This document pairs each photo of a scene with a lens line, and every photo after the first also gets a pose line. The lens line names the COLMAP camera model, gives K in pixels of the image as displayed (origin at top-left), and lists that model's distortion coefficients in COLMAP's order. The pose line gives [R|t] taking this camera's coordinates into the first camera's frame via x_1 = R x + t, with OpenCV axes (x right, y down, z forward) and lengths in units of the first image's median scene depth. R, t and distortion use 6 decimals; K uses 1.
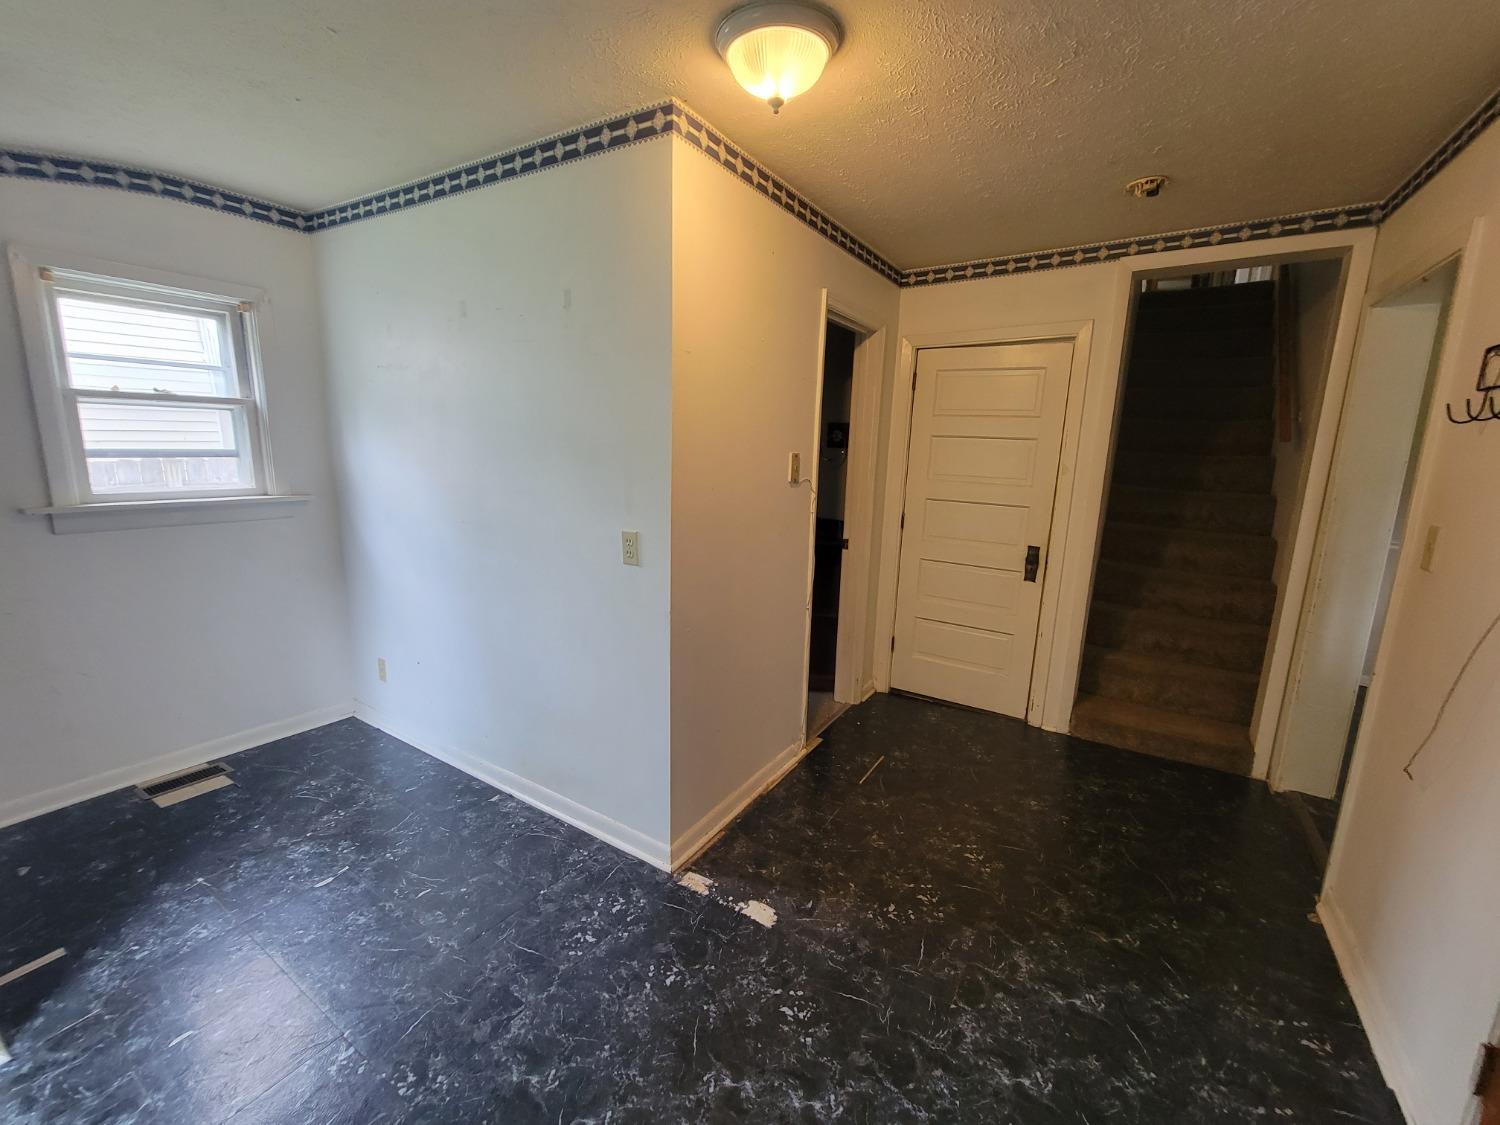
lens RADIAL K [[612.5, 0, 742.7], [0, 612.5, 561.9], [0, 0, 1]] dist [-0.000050, -0.002832]
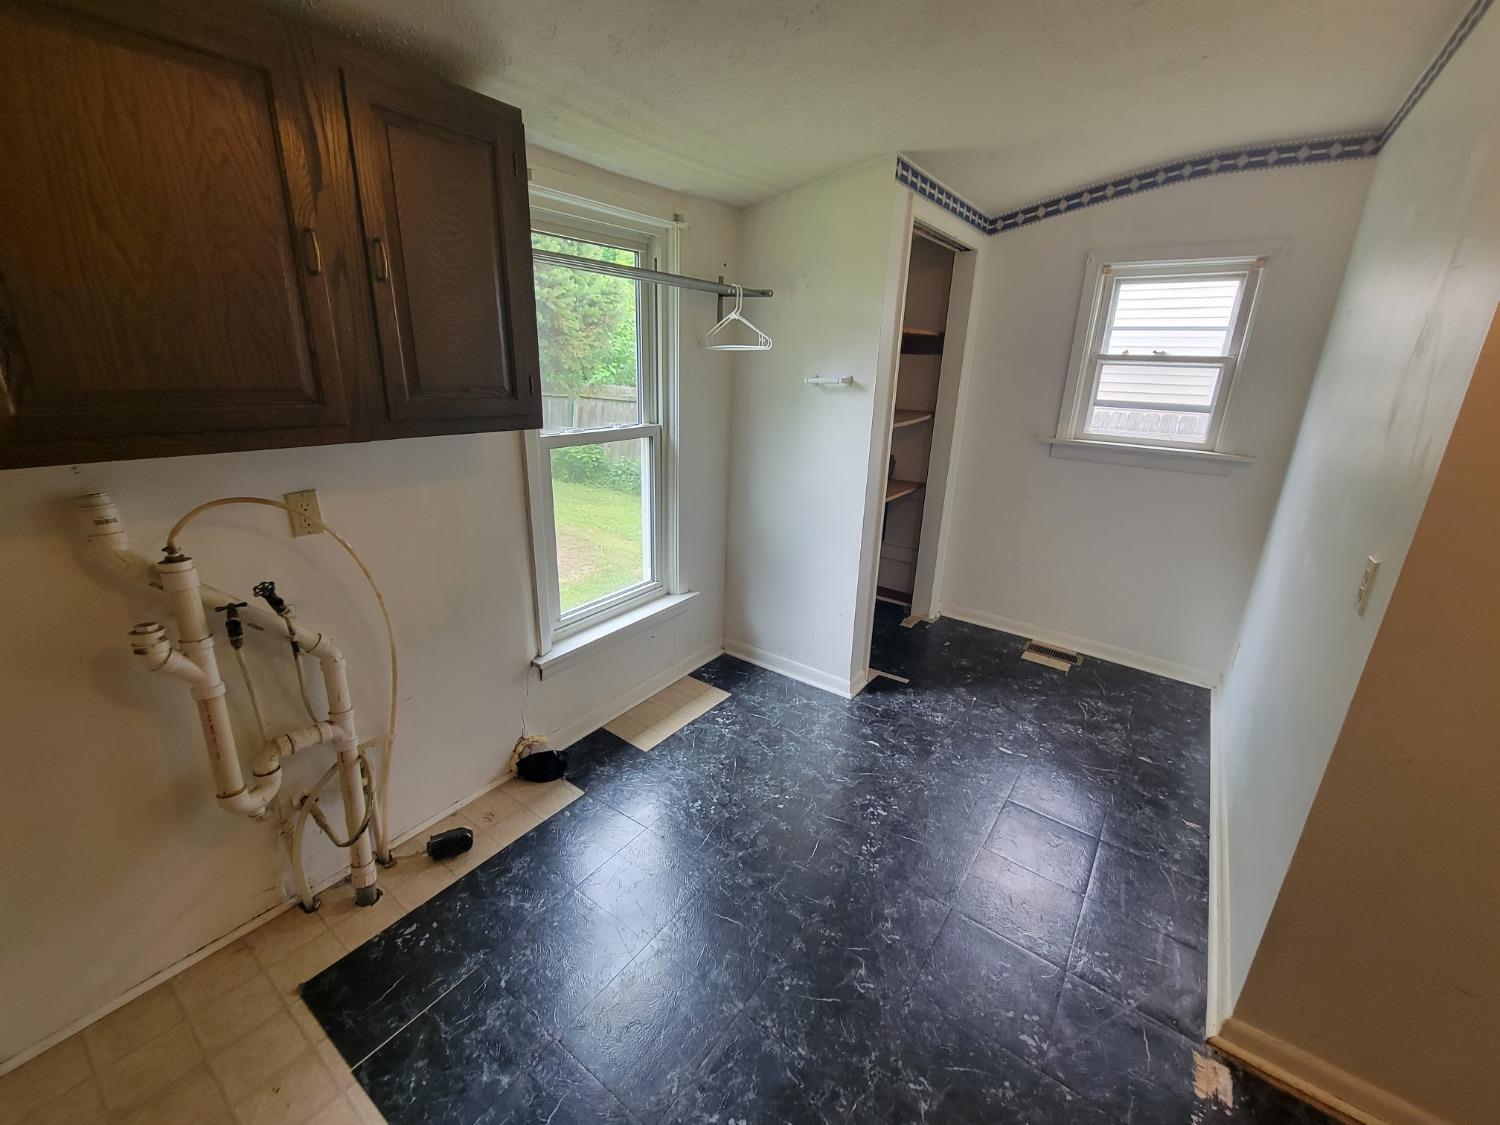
lens RADIAL K [[612.5, 0, 742.7], [0, 612.5, 561.9], [0, 0, 1]] dist [-0.000050, -0.002832]
pose [[-0.063331, 0.287576, -0.955662, 0.374812], [-0.221843, 0.929569, 0.294425, -0.076021], [0.973023, 0.230654, 0.004926, 0.313031]]
